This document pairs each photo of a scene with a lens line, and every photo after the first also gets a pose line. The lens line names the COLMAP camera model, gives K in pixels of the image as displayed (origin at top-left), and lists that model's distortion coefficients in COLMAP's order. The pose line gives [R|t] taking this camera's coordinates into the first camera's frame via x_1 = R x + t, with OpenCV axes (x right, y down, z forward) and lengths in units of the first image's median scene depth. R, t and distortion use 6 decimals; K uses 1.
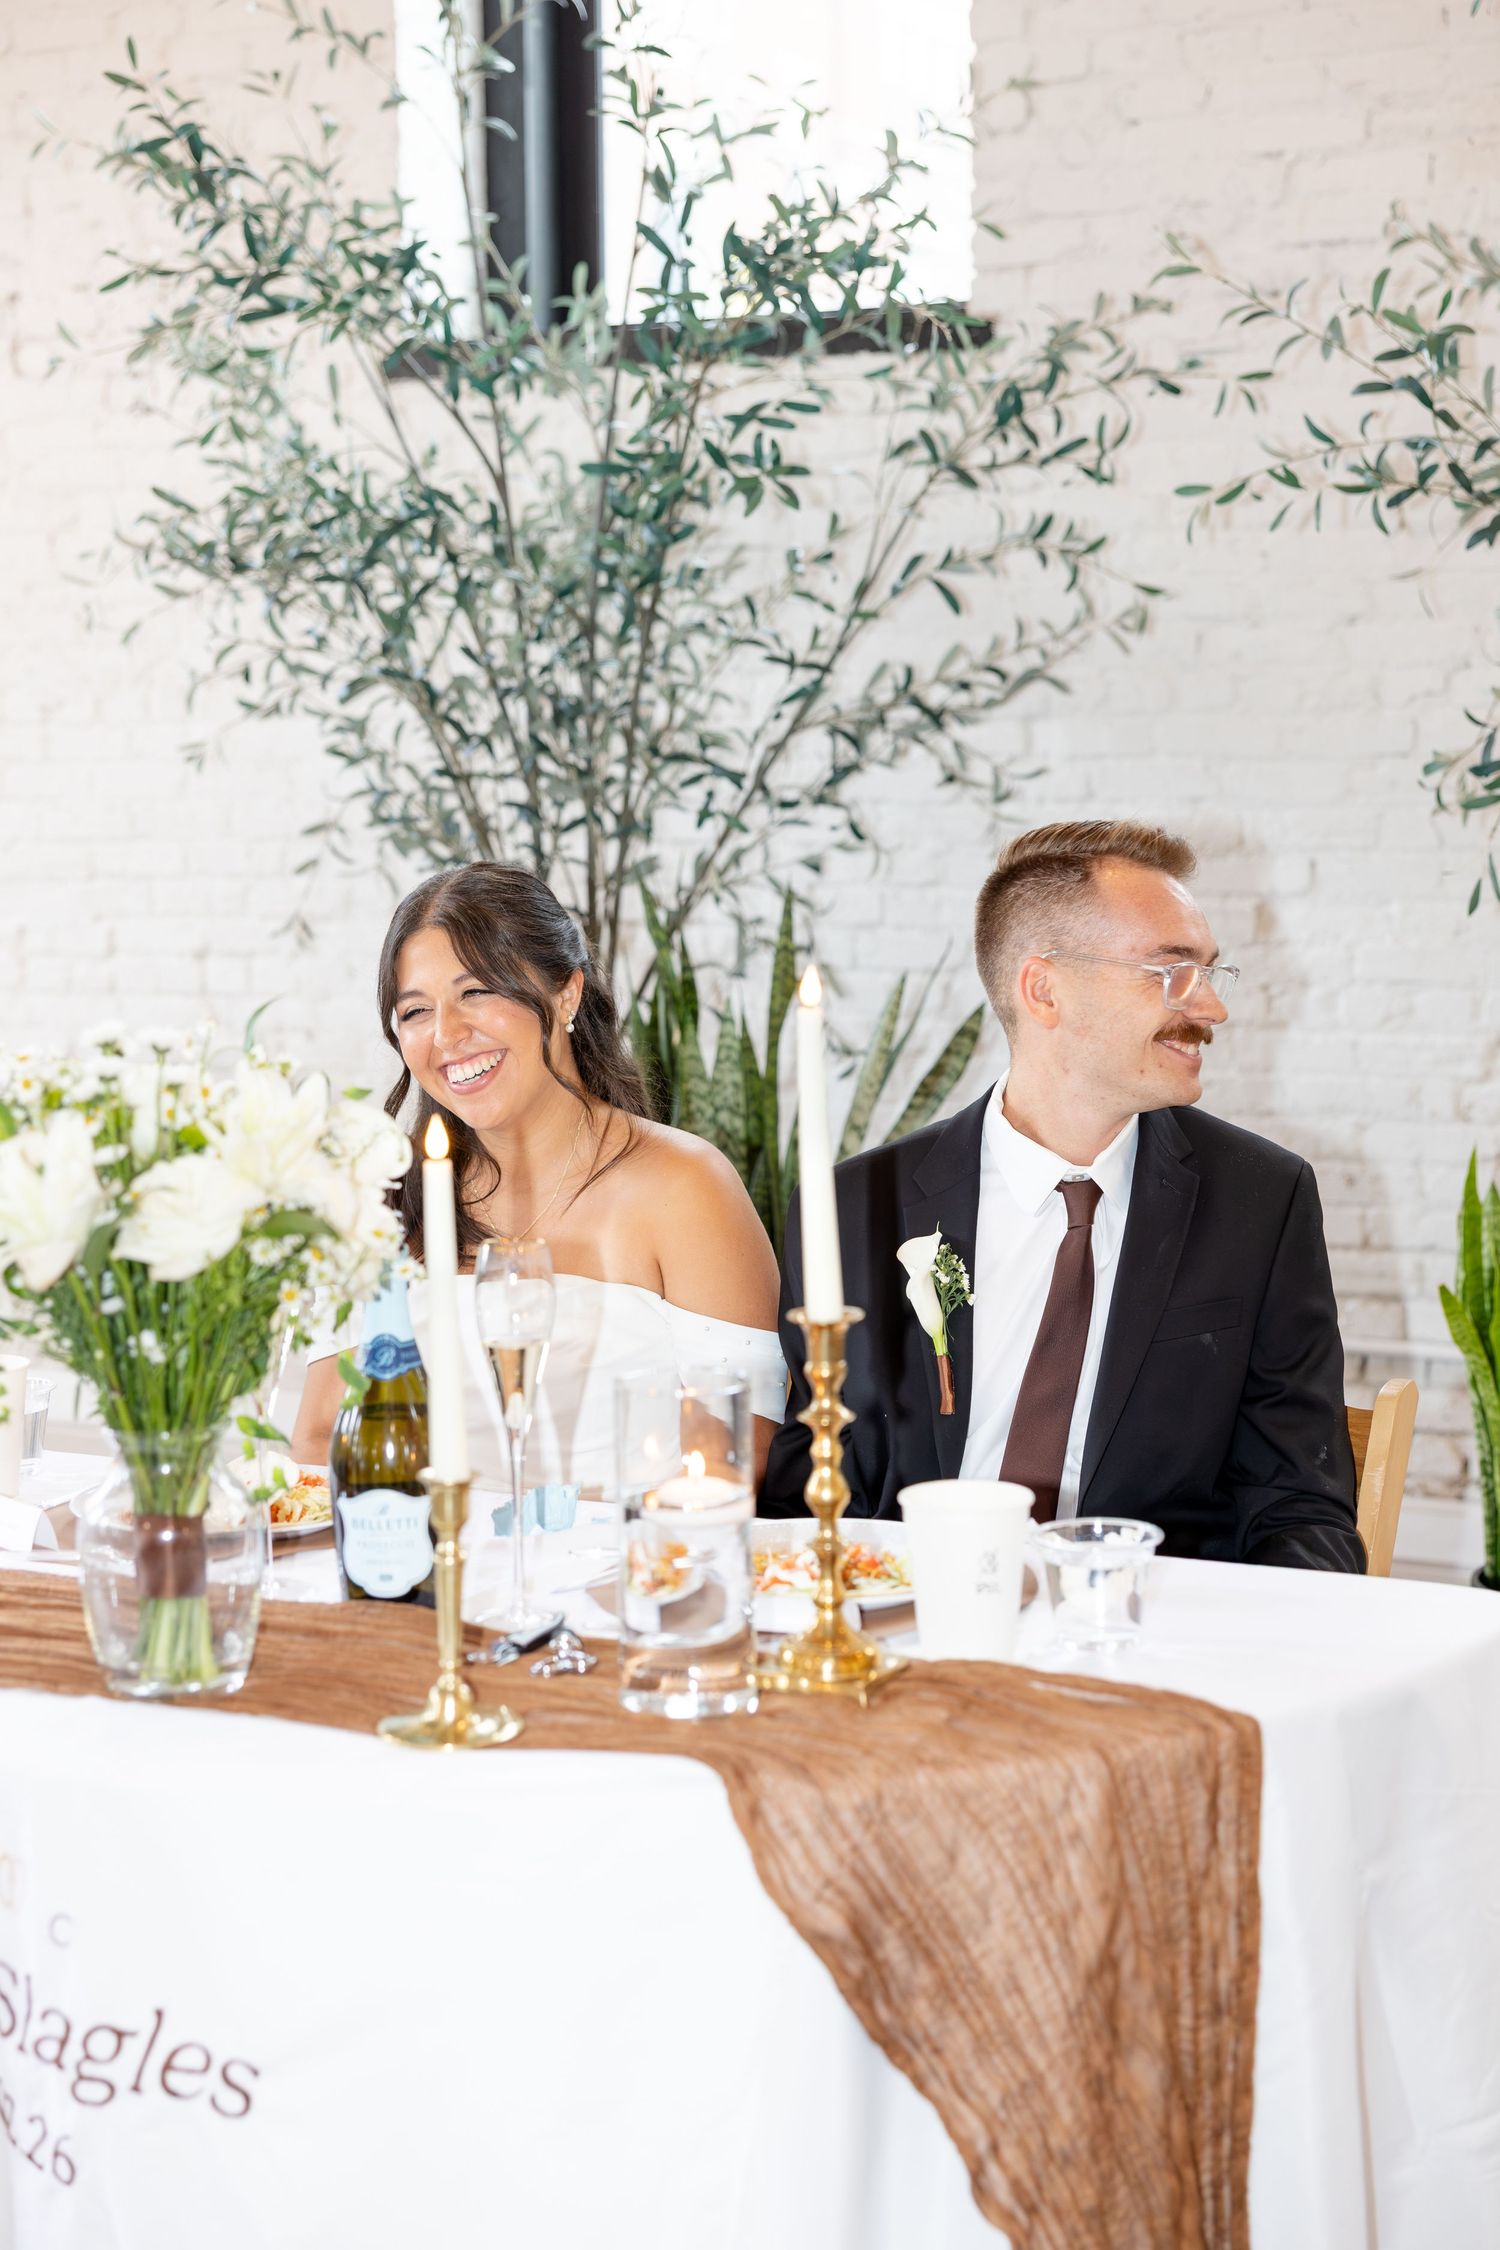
lens RADIAL K [[3339.5, 0, 680.9], [0, 3339.5, 1147.3], [0, 0, 1]] dist [0.007150, 0.000000]
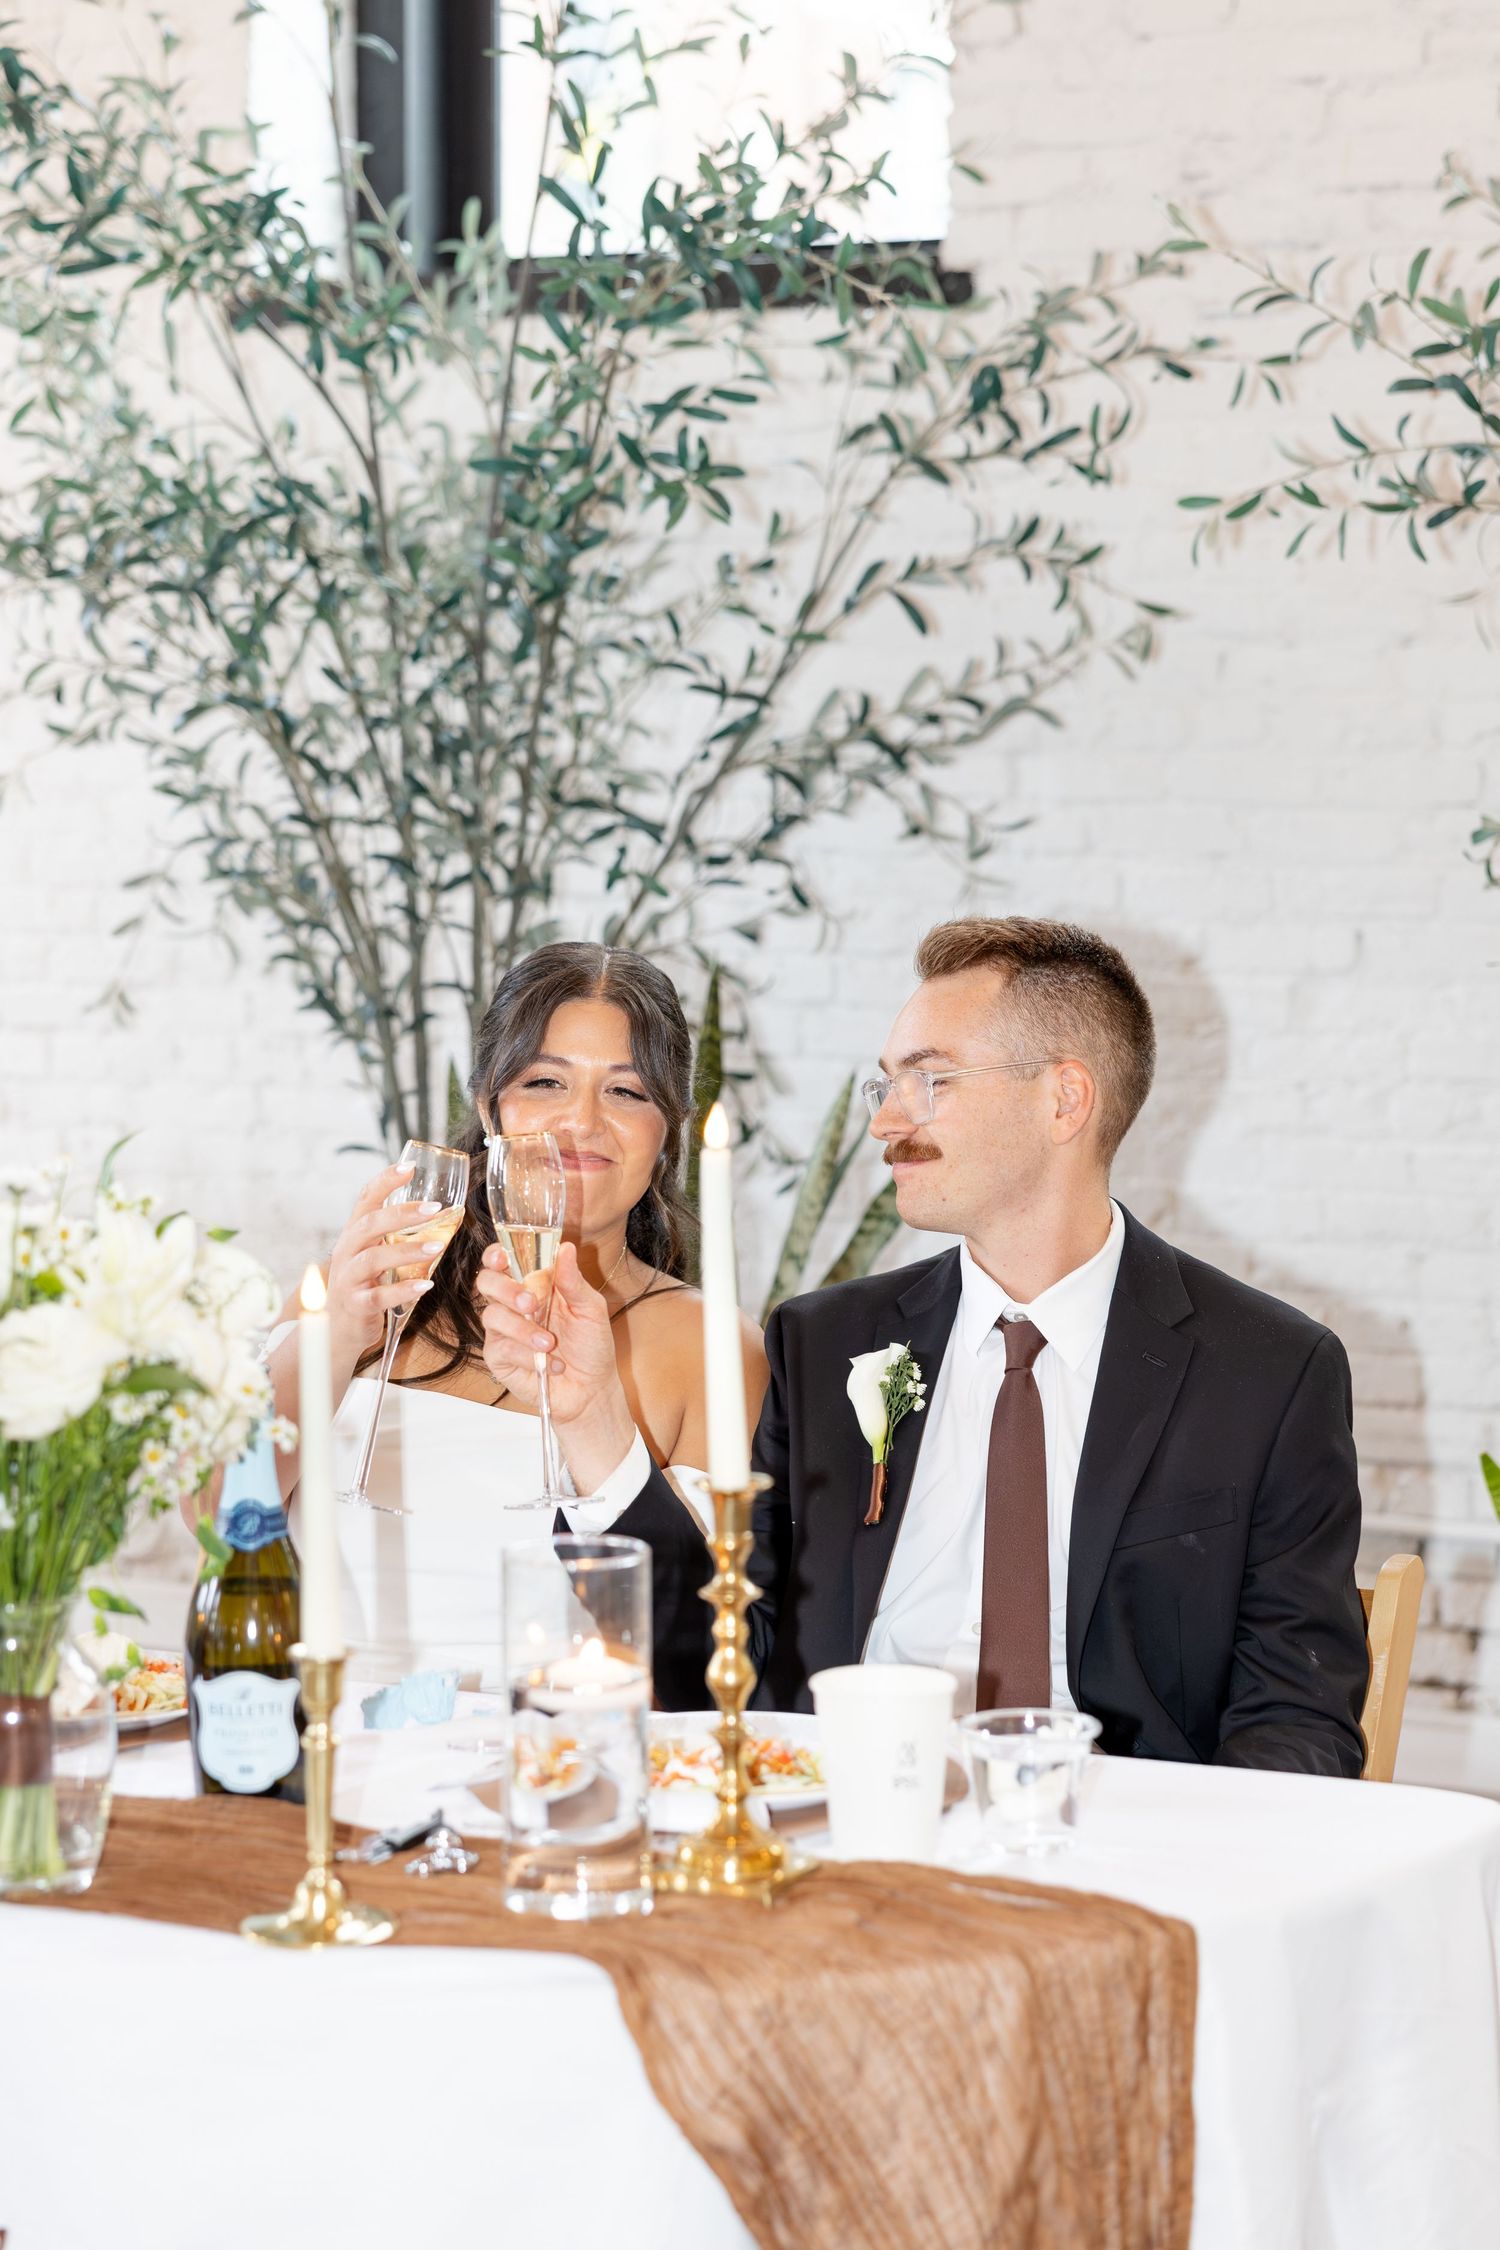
lens RADIAL K [[4518.8, 0, 691.5], [0, 4518.8, 1045.8], [0, 0, 1]] dist [0.026152, 0.000000]
pose [[0.999701, 0.010235, 0.022229, 0.001610], [-0.009191, 0.998873, -0.046556, -0.005725], [-0.022680, 0.046338, 0.998668, -0.120519]]
